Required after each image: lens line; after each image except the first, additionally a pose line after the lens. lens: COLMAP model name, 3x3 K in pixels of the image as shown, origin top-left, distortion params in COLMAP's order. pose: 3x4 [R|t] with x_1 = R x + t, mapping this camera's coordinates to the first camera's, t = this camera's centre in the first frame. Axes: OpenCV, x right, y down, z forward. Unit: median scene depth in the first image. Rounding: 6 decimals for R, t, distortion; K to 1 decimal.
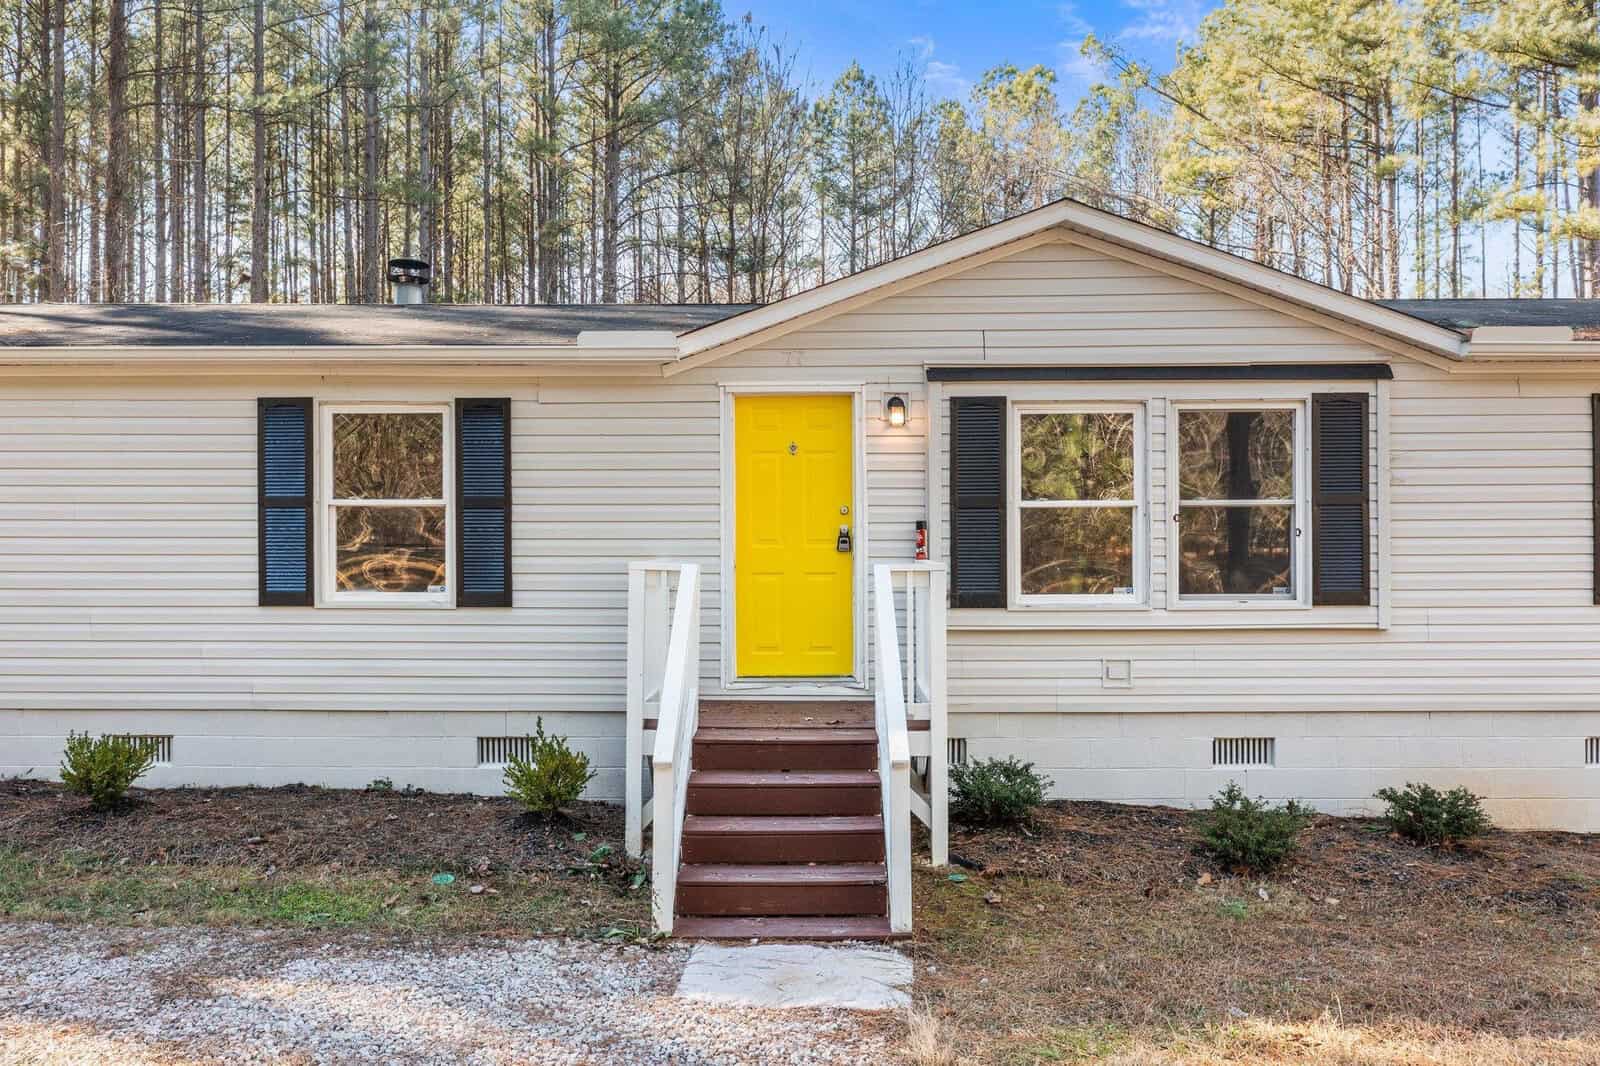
lens RADIAL K [[1349.0, 0, 774.7], [0, 1349.0, 544.5], [0, 0, 1]] dist [-0.000424, 0.008326]
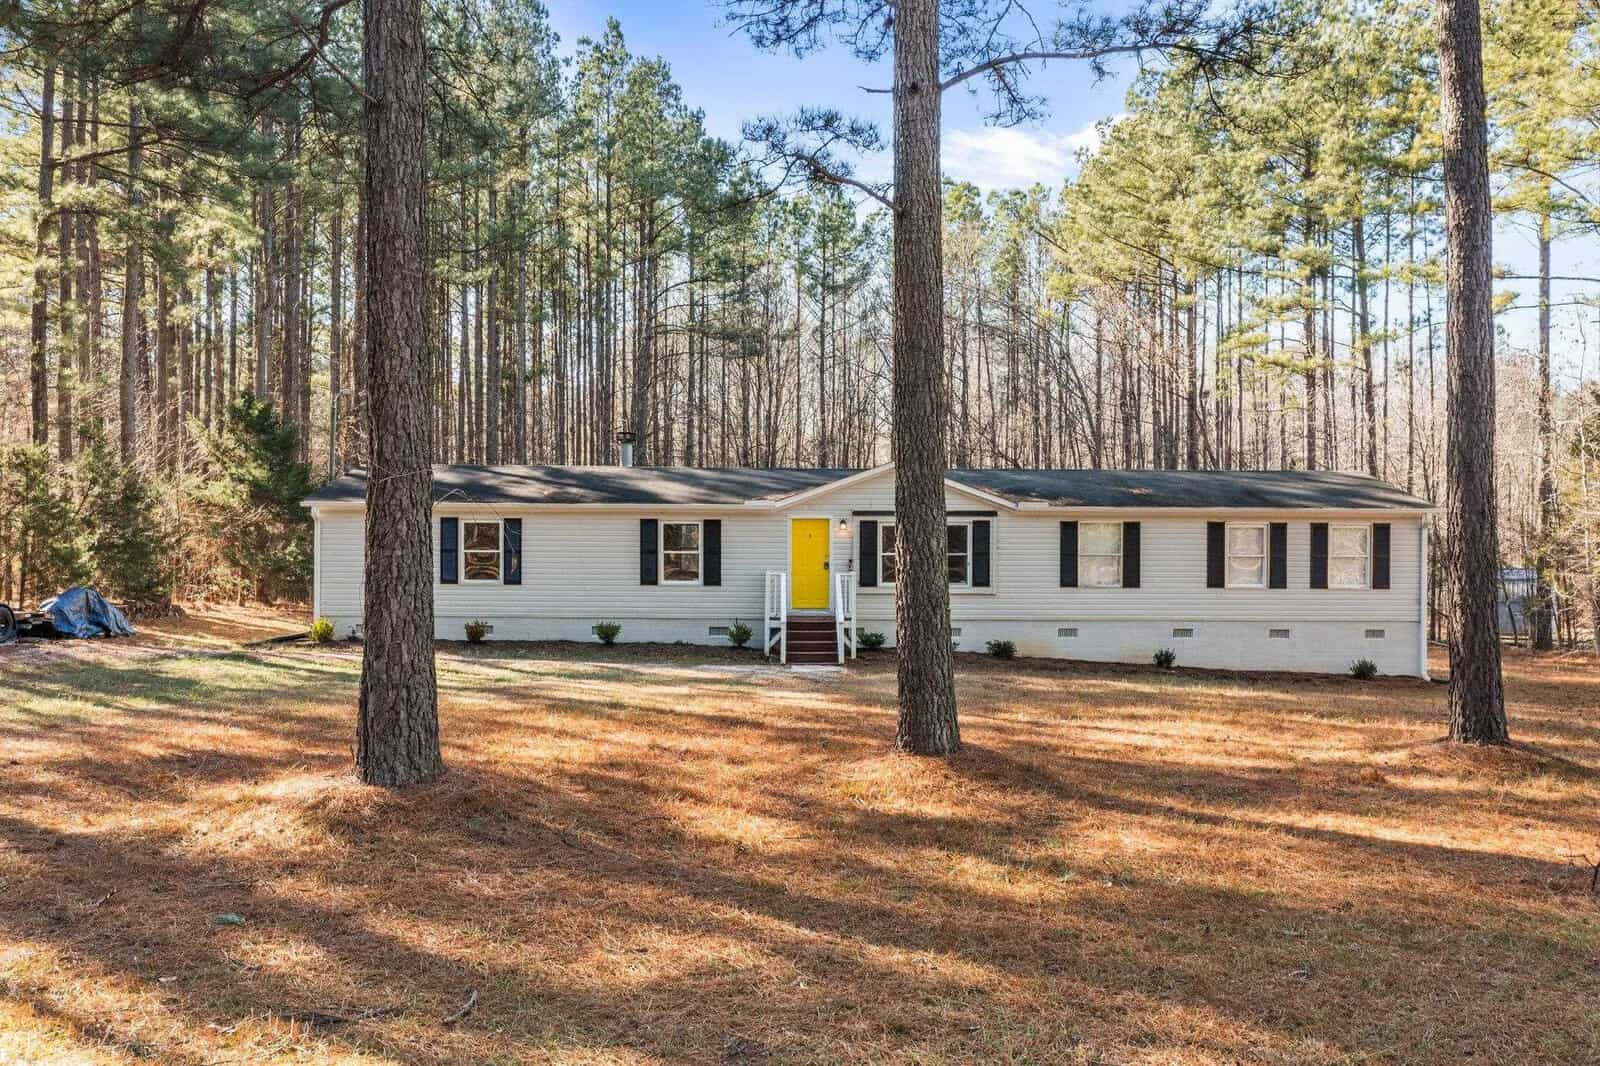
lens RADIAL K [[1349.0, 0, 787.1], [0, 1349.0, 542.1], [0, 0, 1]] dist [-0.000424, 0.008326]
pose [[0.999335, 0.007505, 0.035689, -0.154969], [-0.007508, 0.999972, -0.000061, -0.056874], [-0.035689, -0.000207, 0.999363, -2.176938]]
